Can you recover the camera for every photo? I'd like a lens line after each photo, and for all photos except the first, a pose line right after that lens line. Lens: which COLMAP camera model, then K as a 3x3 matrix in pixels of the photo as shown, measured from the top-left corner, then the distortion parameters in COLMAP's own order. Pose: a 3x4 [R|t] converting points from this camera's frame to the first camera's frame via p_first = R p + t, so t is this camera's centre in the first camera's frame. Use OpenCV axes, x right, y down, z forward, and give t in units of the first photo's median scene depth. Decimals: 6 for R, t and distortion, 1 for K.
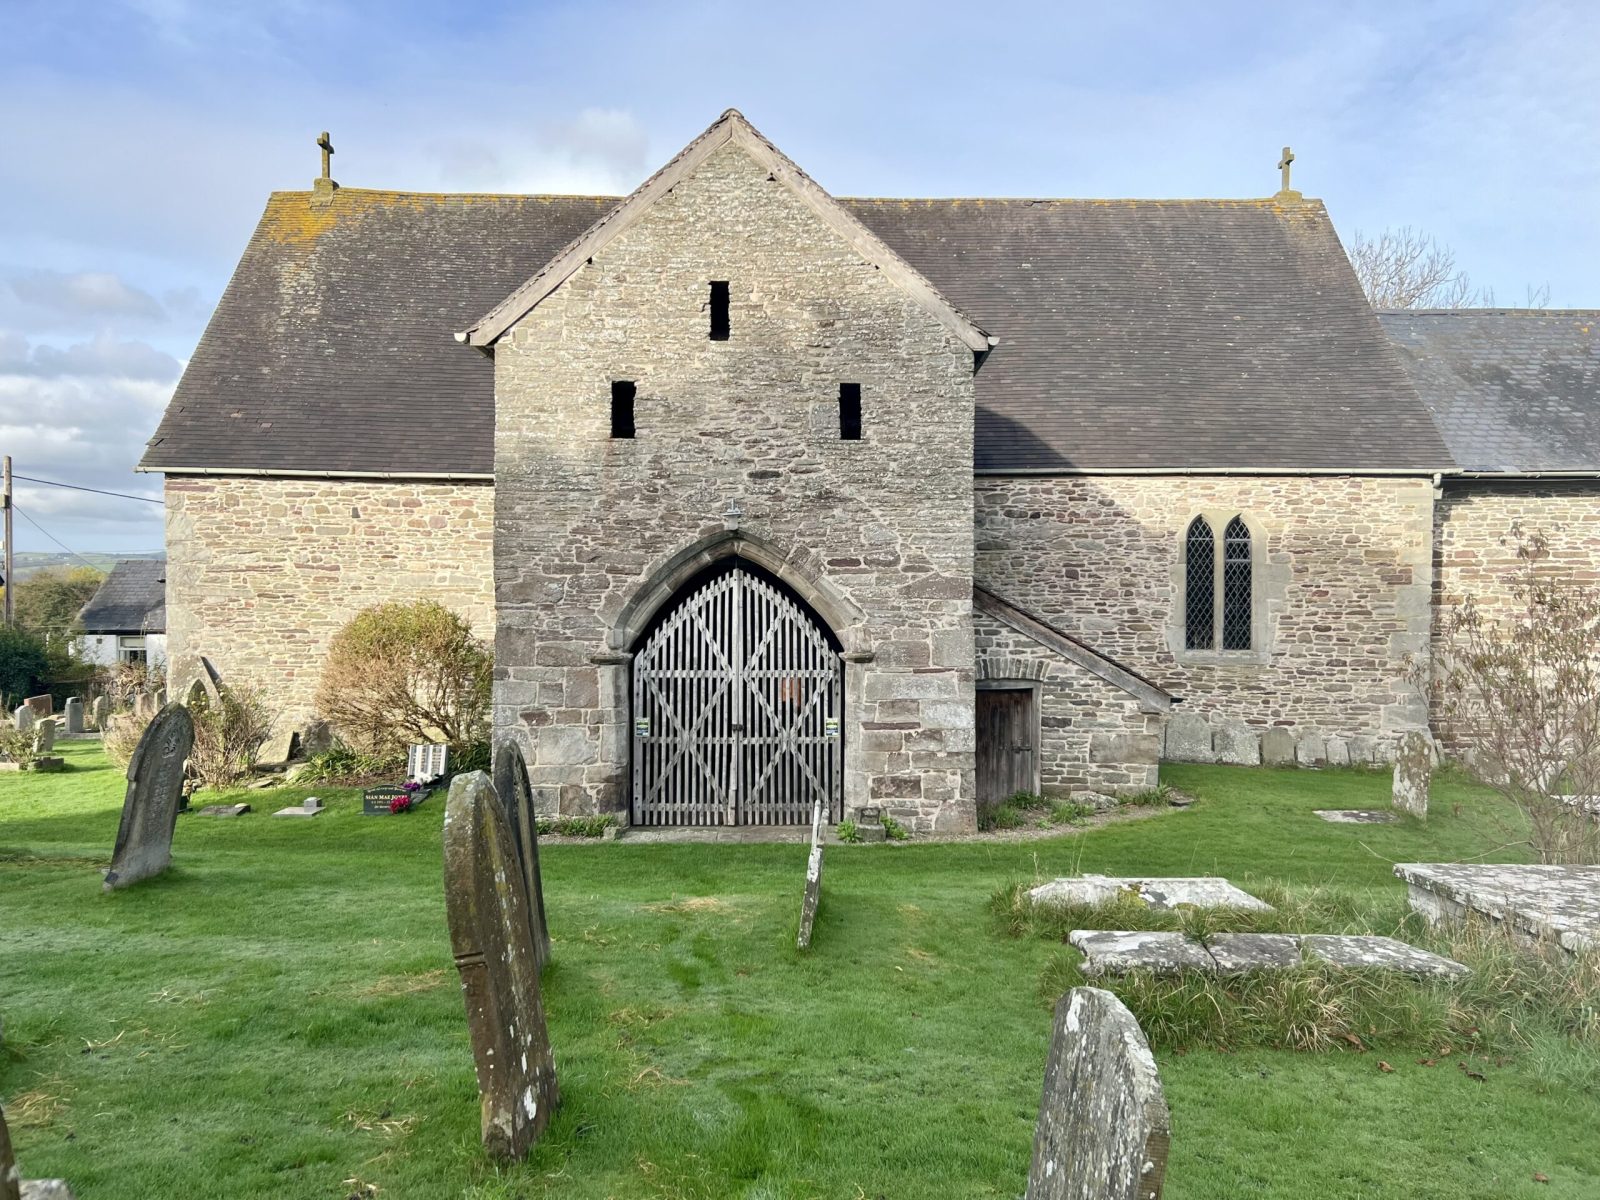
lens RADIAL K [[1246.7, 0, 821.3], [0, 1246.7, 592.7], [0, 0, 1]] dist [0.070635, -0.080018]
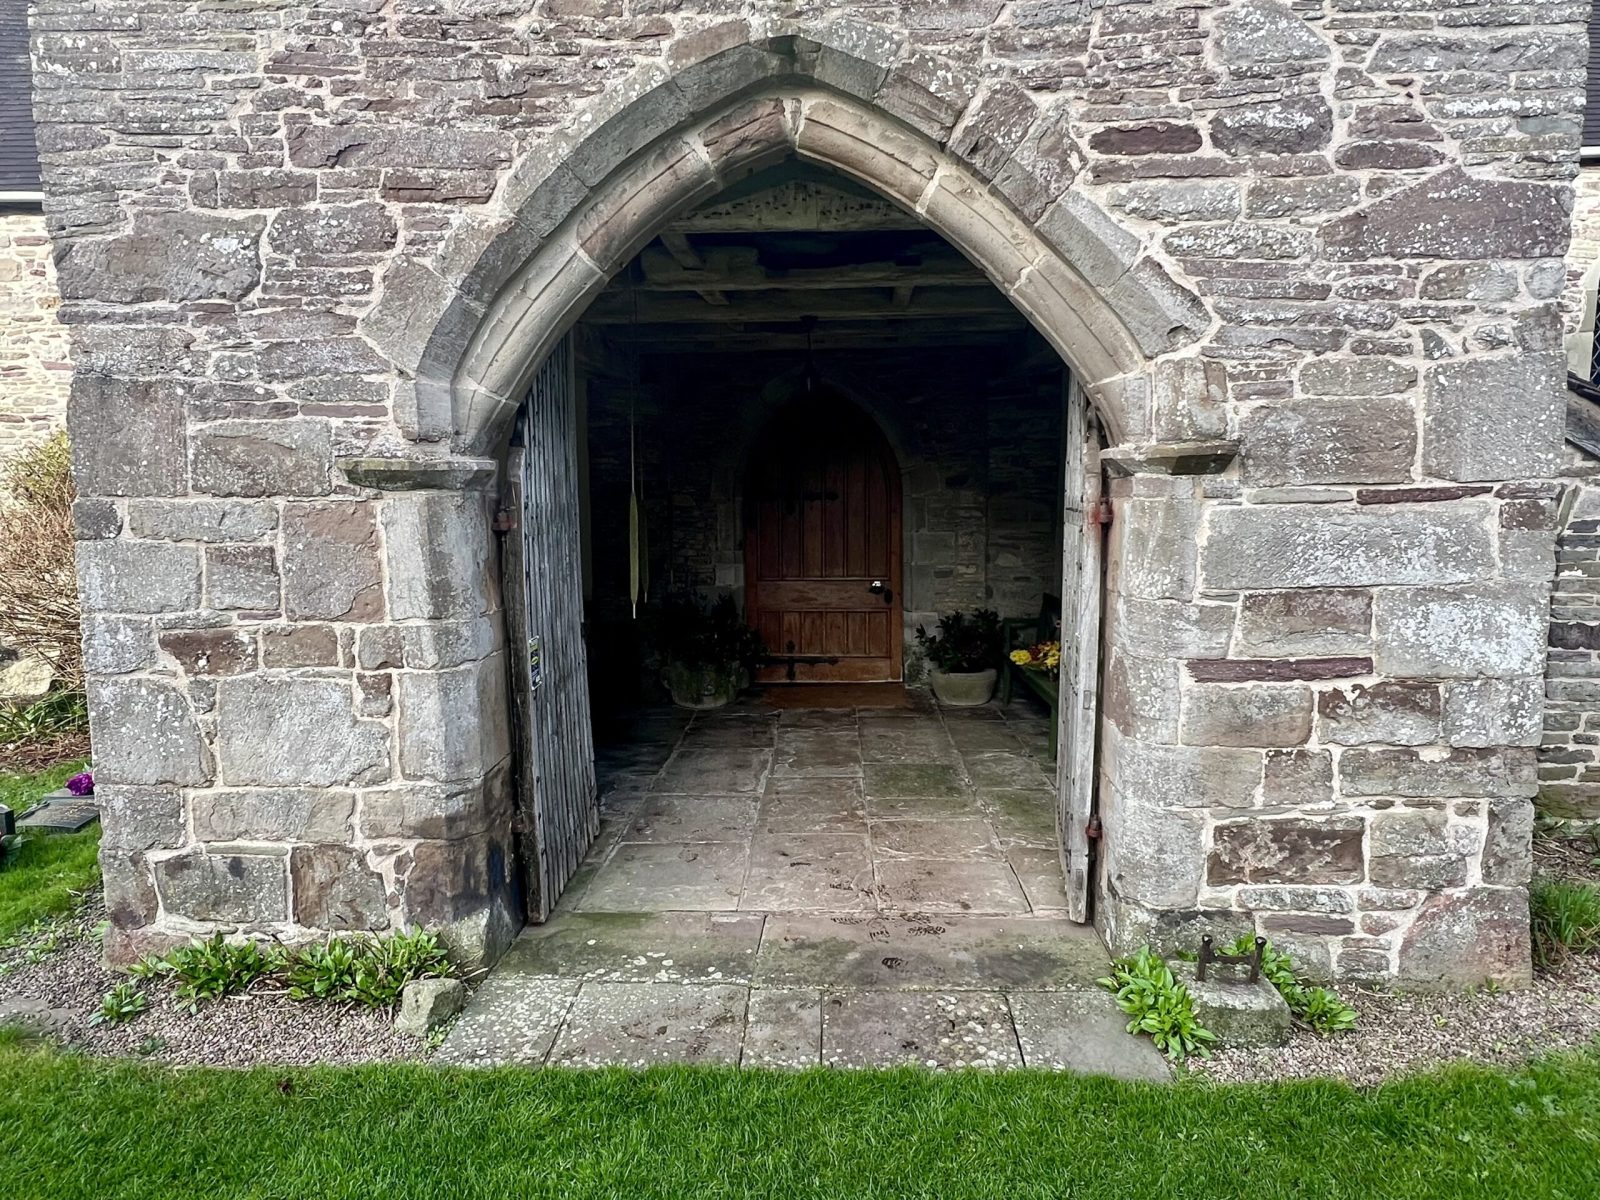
lens RADIAL K [[969.4, 0, 804.8], [0, 969.4, 626.6], [0, 0, 1]] dist [0.003292, -0.000062]
pose [[0.999045, -0.007321, -0.043070, -0.055462], [0.012985, 0.991066, 0.132741, 0.060838], [0.041714, -0.133173, 0.990215, 0.746225]]
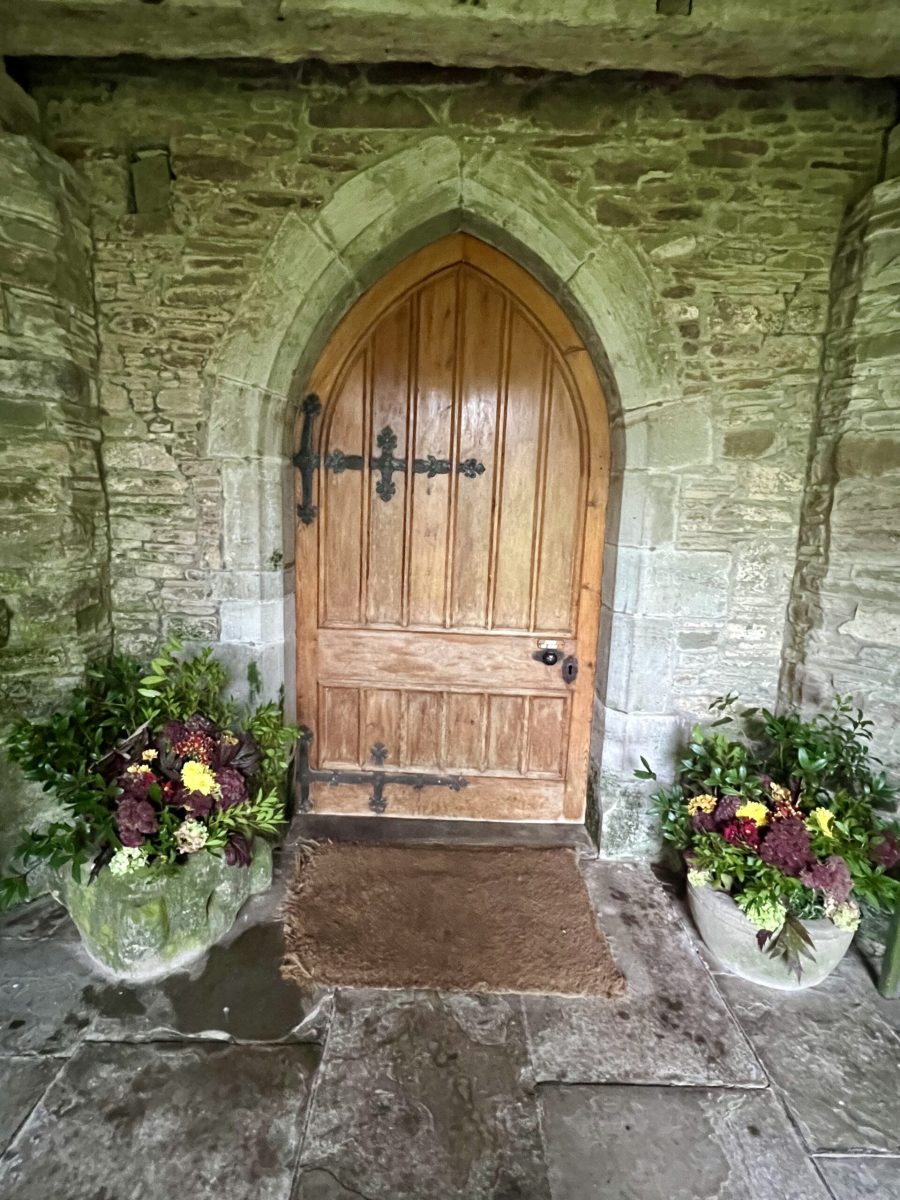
lens RADIAL K [[590.2, 0, 448.7], [0, 590.2, 602.7], [0, 0, 1]] dist [-0.001066, -0.000076]
pose [[0.999376, 0.035220, -0.002723, -0.069387], [-0.034389, 0.987627, 0.153003, 0.074515], [0.008078, -0.152814, 0.988222, 1.183590]]
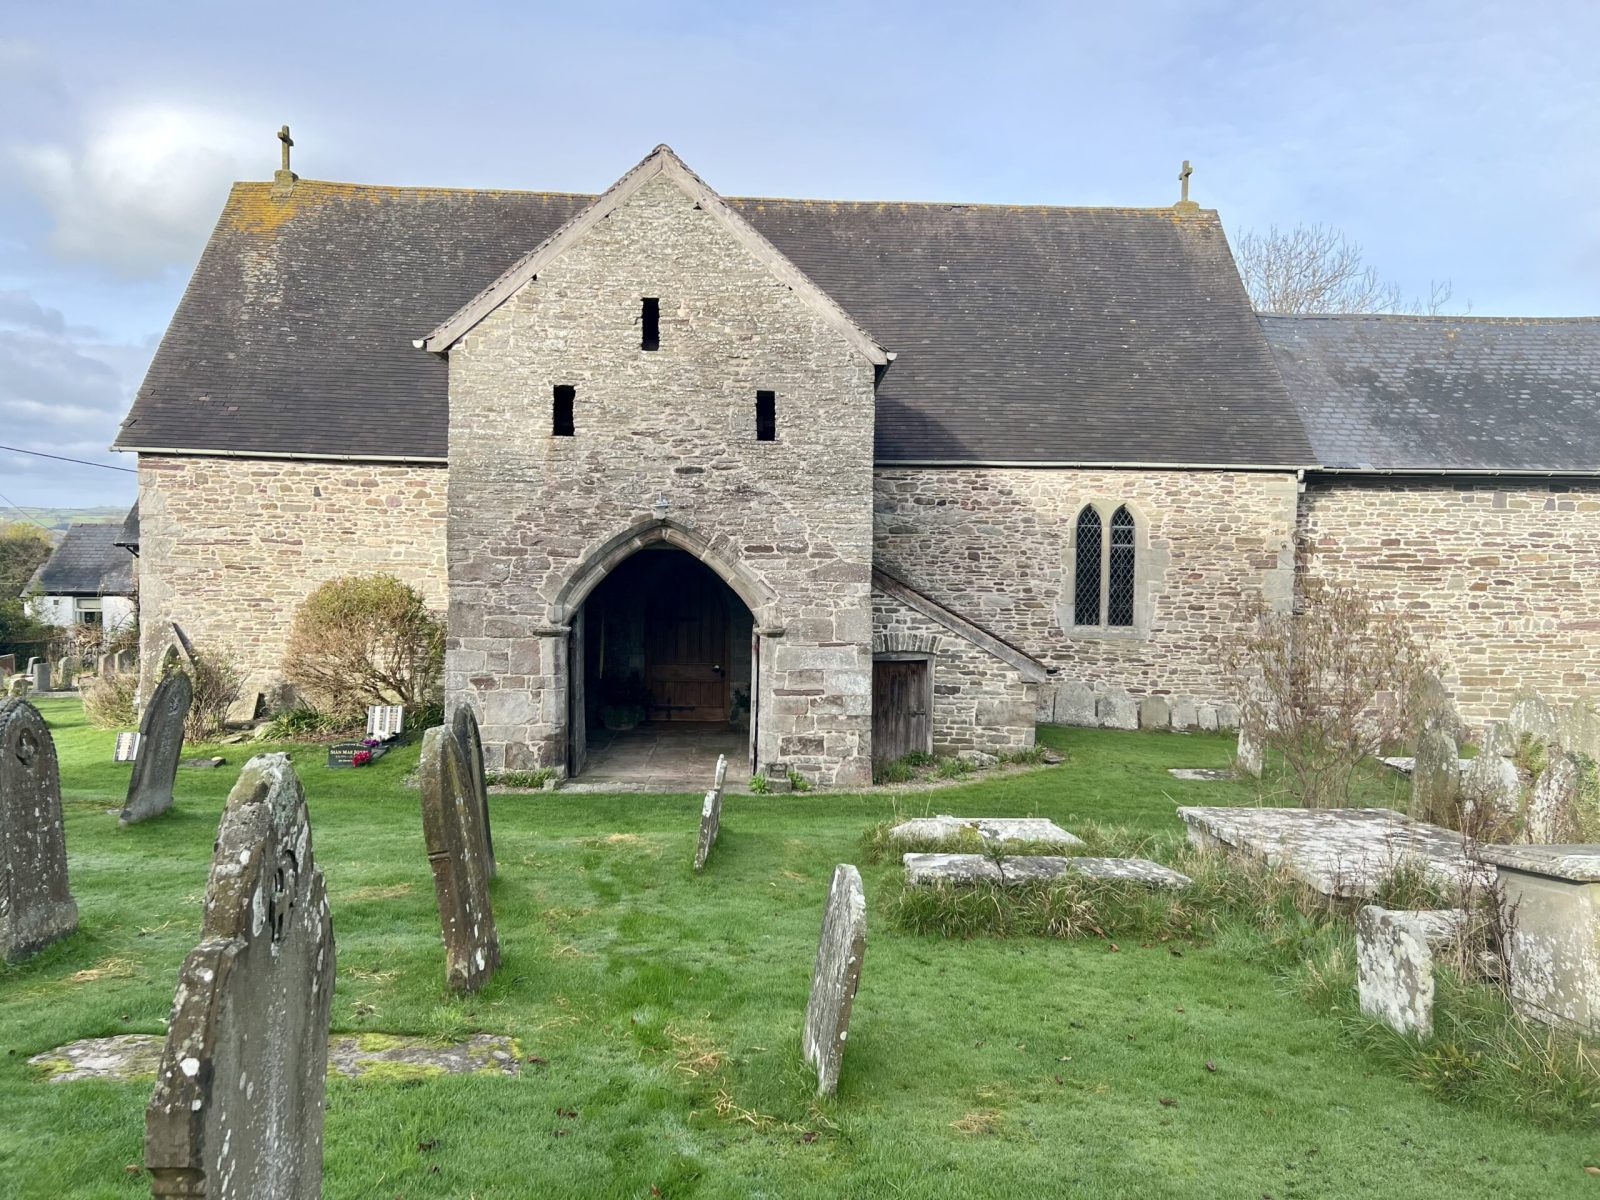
lens RADIAL K [[1246.7, 0, 812.1], [0, 1246.7, 587.9], [0, 0, 1]] dist [0.070635, -0.080018]
pose [[0.999420, 0.010940, 0.032253, 0.030396], [-0.011741, 0.999625, 0.024755, -0.017353], [-0.031970, -0.025119, 0.999173, -0.137467]]
